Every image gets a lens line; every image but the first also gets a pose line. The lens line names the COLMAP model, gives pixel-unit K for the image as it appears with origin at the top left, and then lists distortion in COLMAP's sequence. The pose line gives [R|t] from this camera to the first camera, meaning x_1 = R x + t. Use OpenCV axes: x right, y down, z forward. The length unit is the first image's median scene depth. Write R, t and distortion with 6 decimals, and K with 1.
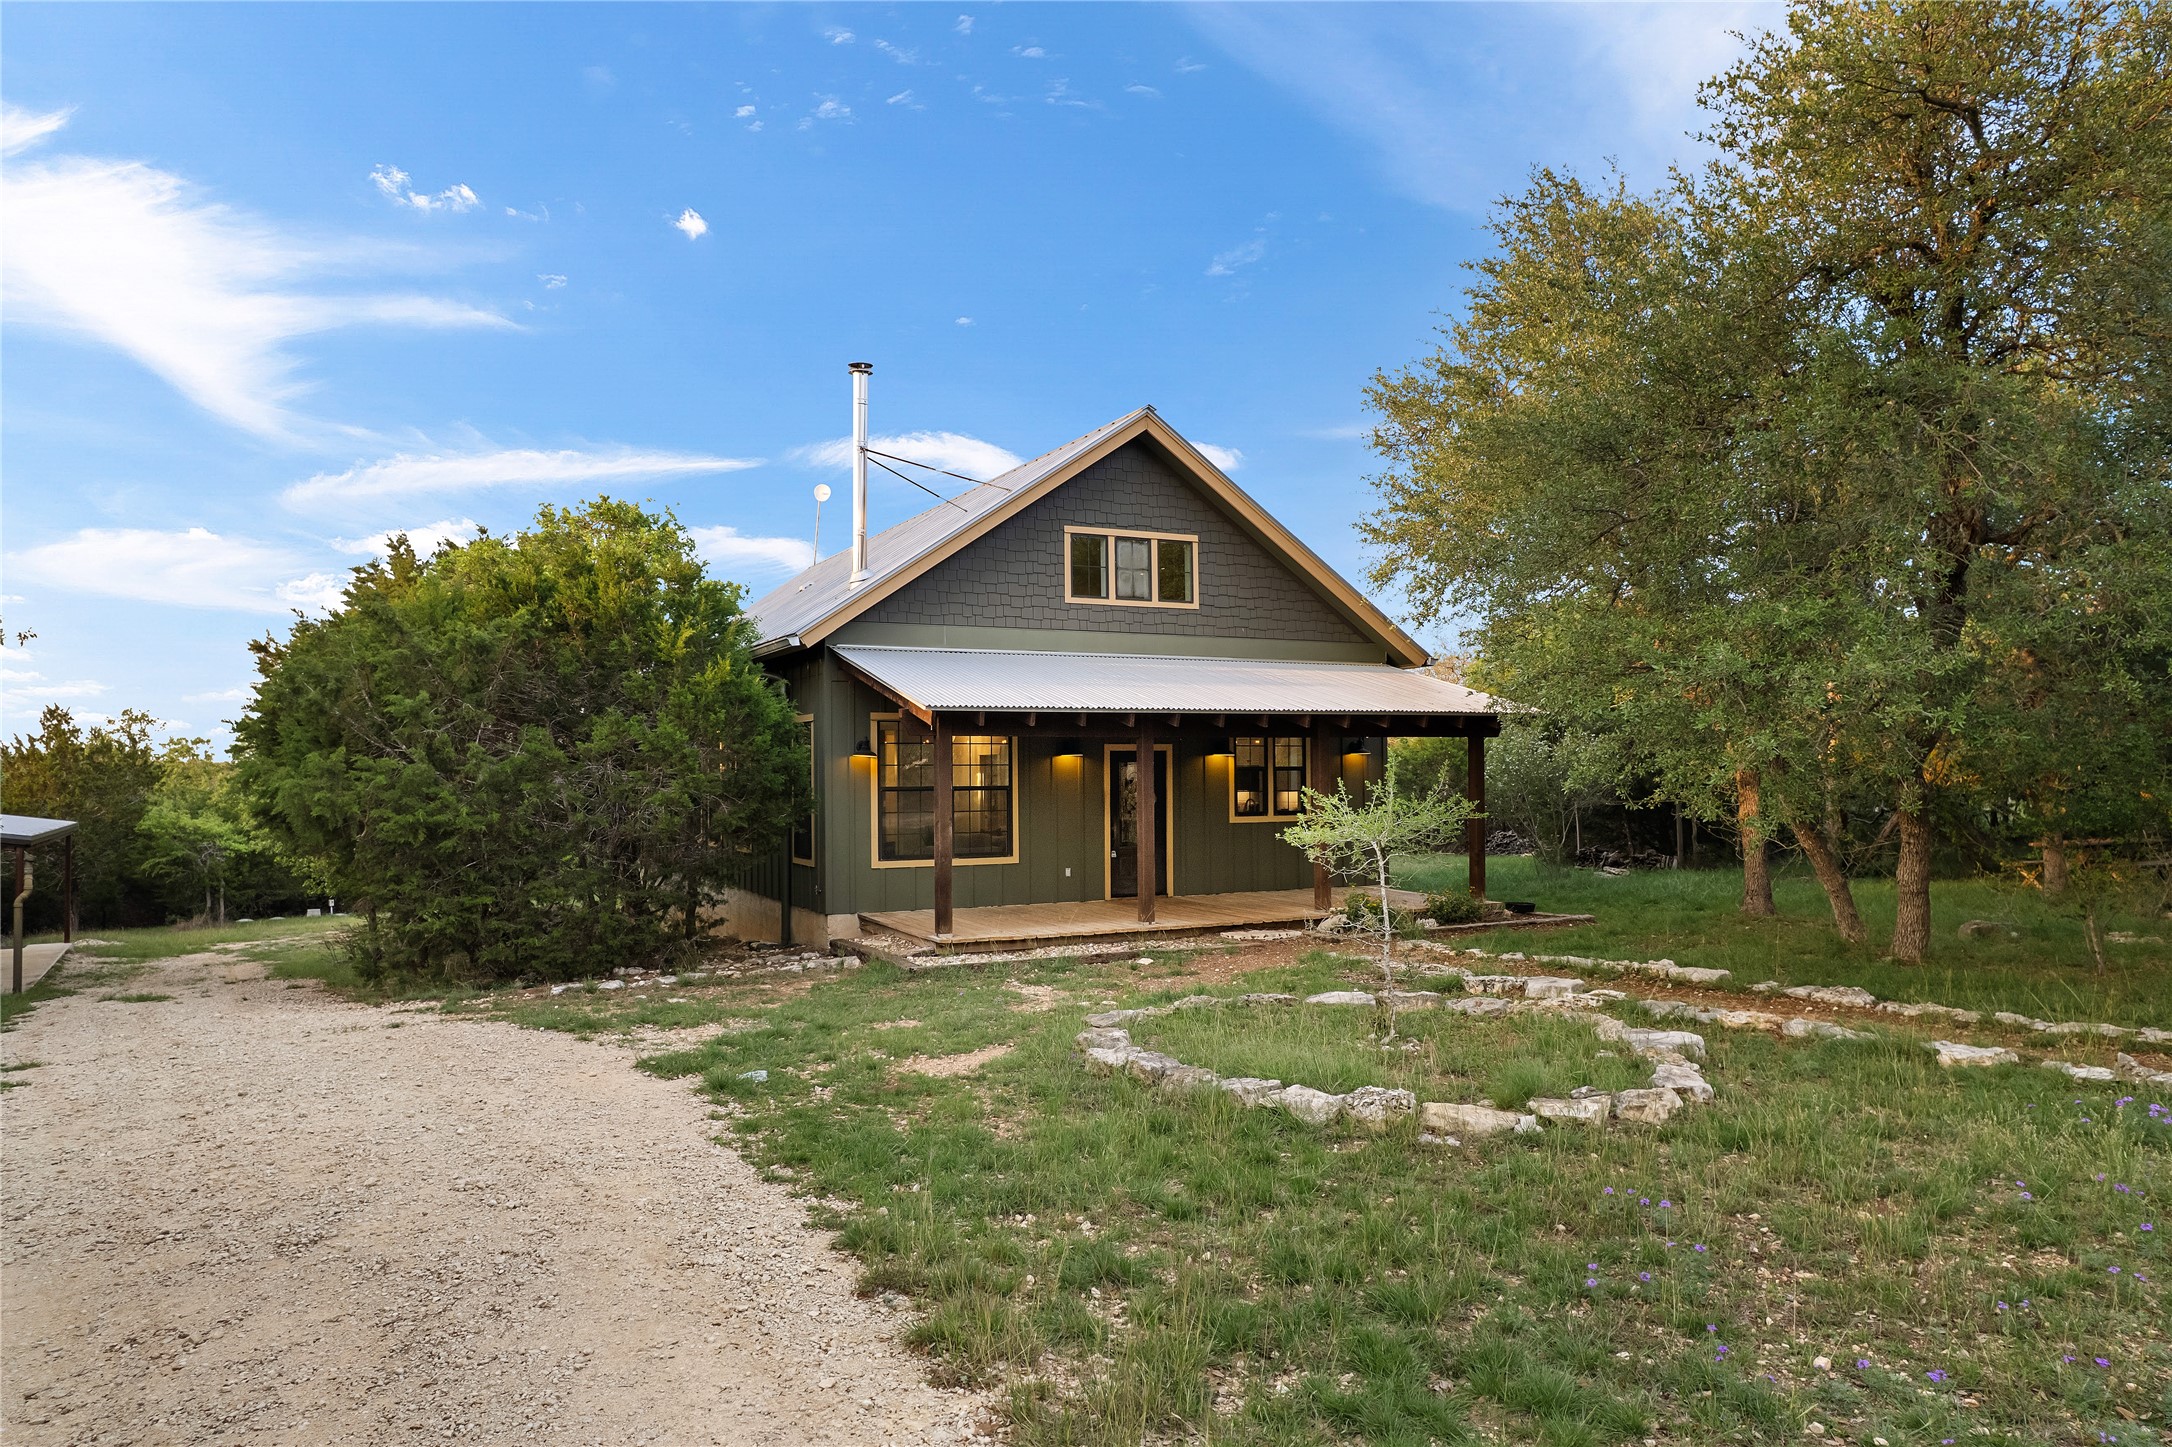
lens RADIAL K [[1392.0, 0, 1088.9], [0, 1392.0, 725.4], [0, 0, 1]] dist [-0.010091, -0.003536]
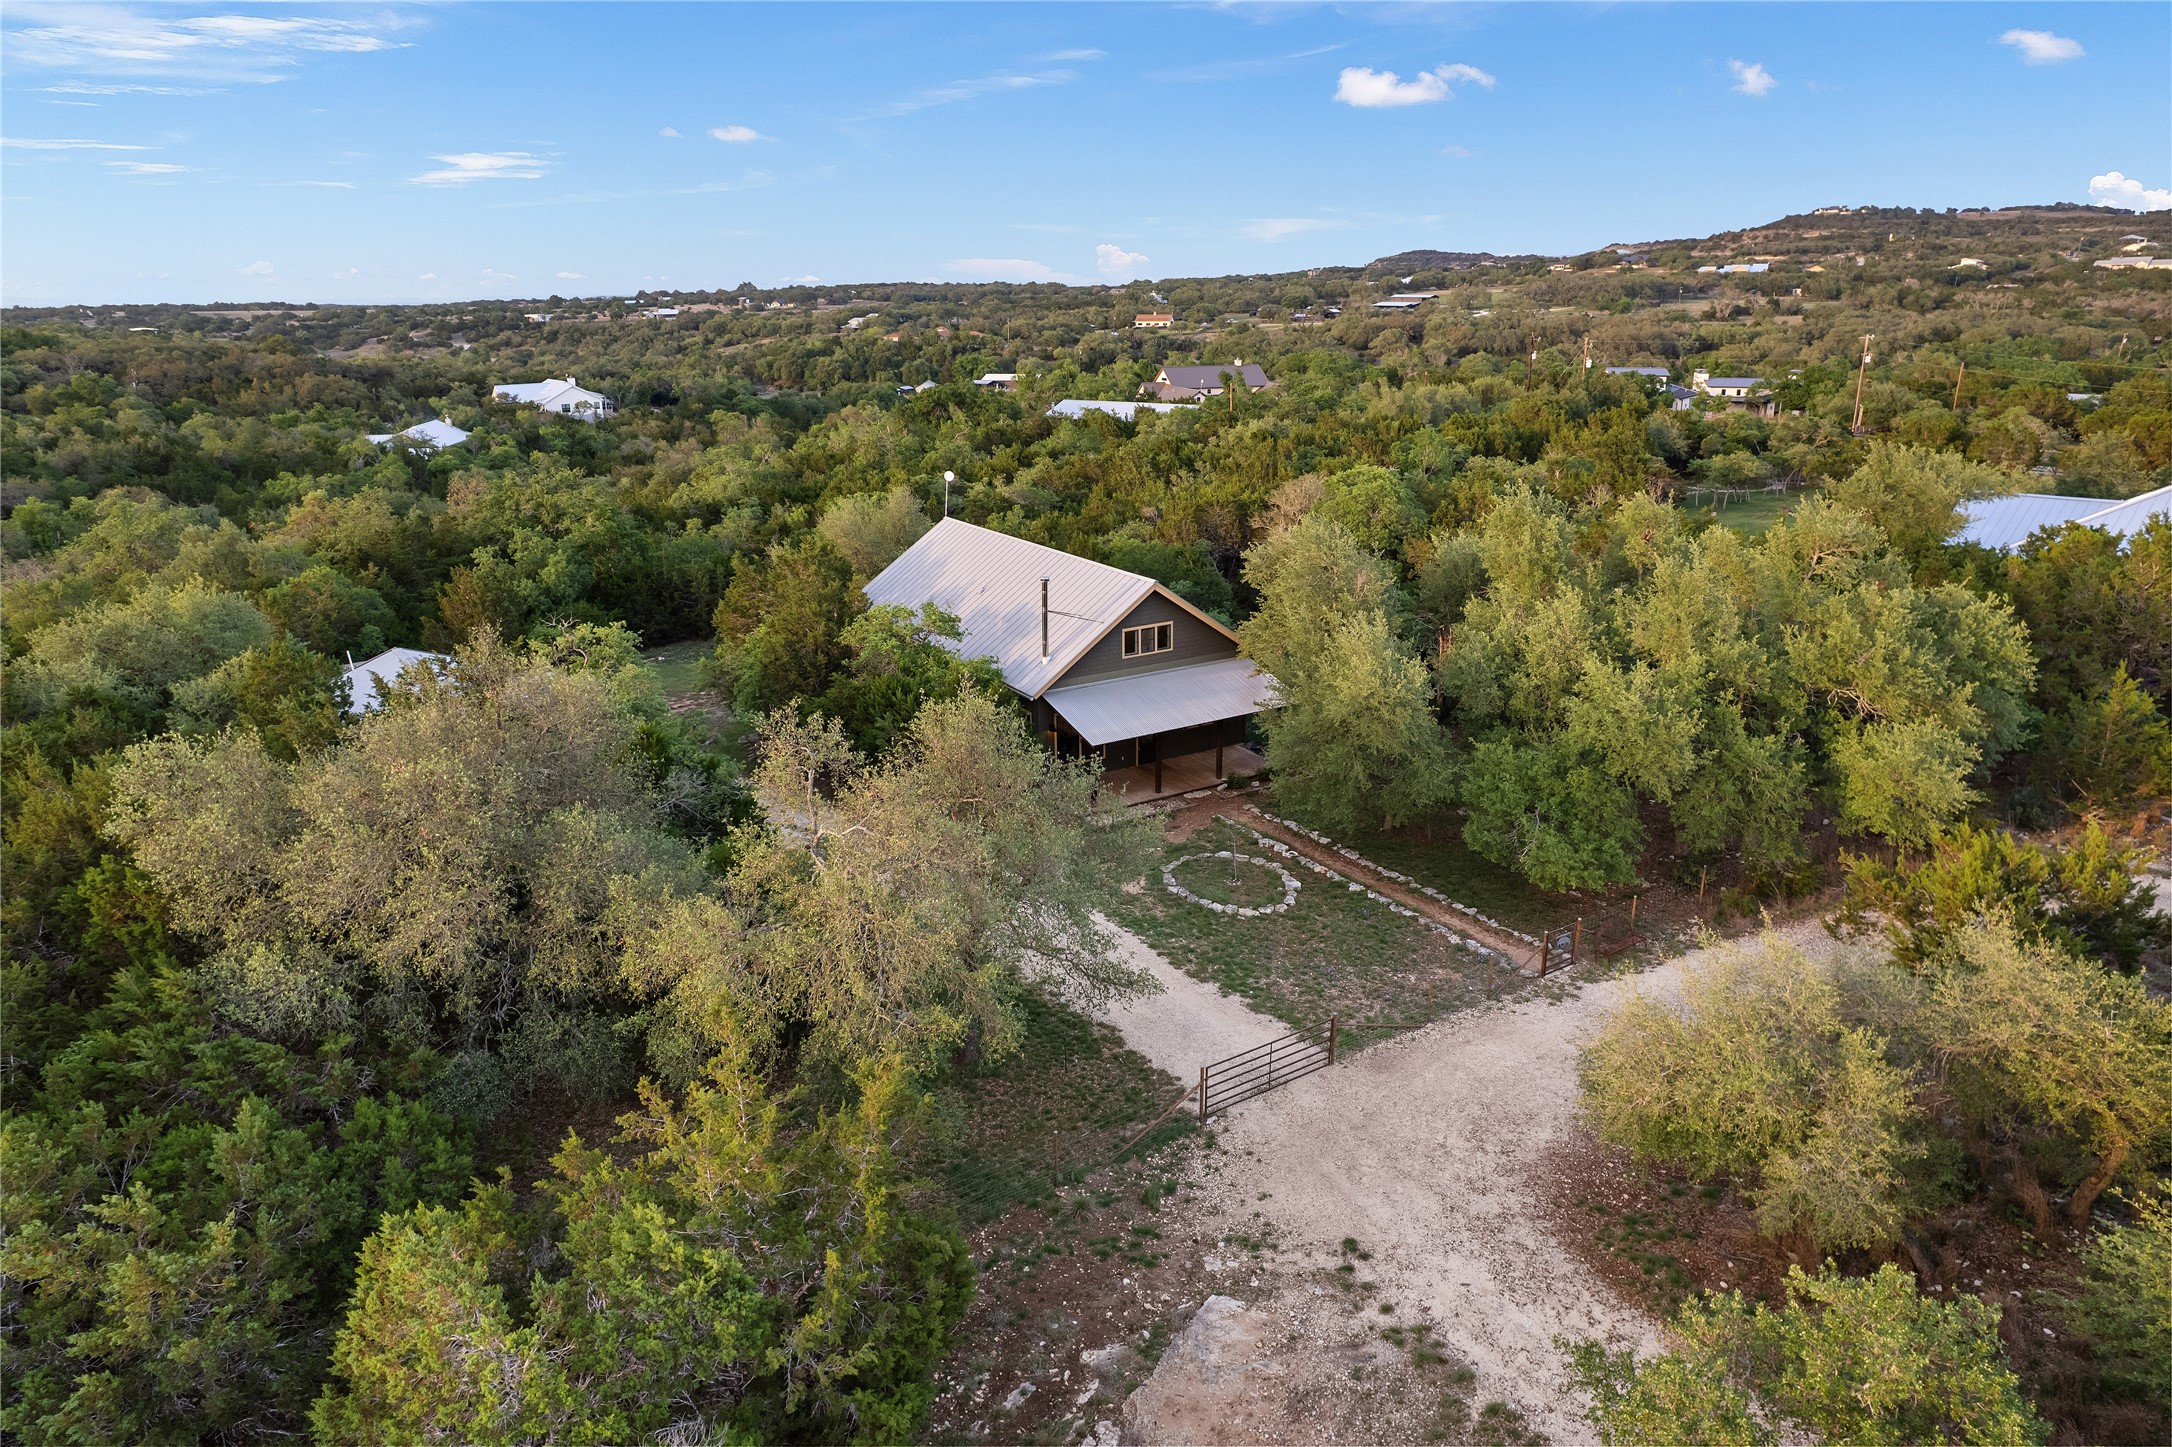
lens RADIAL K [[1392.0, 0, 1086.9], [0, 1392.0, 723.0], [0, 0, 1]] dist [-0.010091, -0.003536]
pose [[0.996936, -0.034551, 0.070177, -0.286162], [0.008170, 0.938245, 0.345874, -0.932148], [-0.077793, -0.344241, 0.935653, -1.534228]]
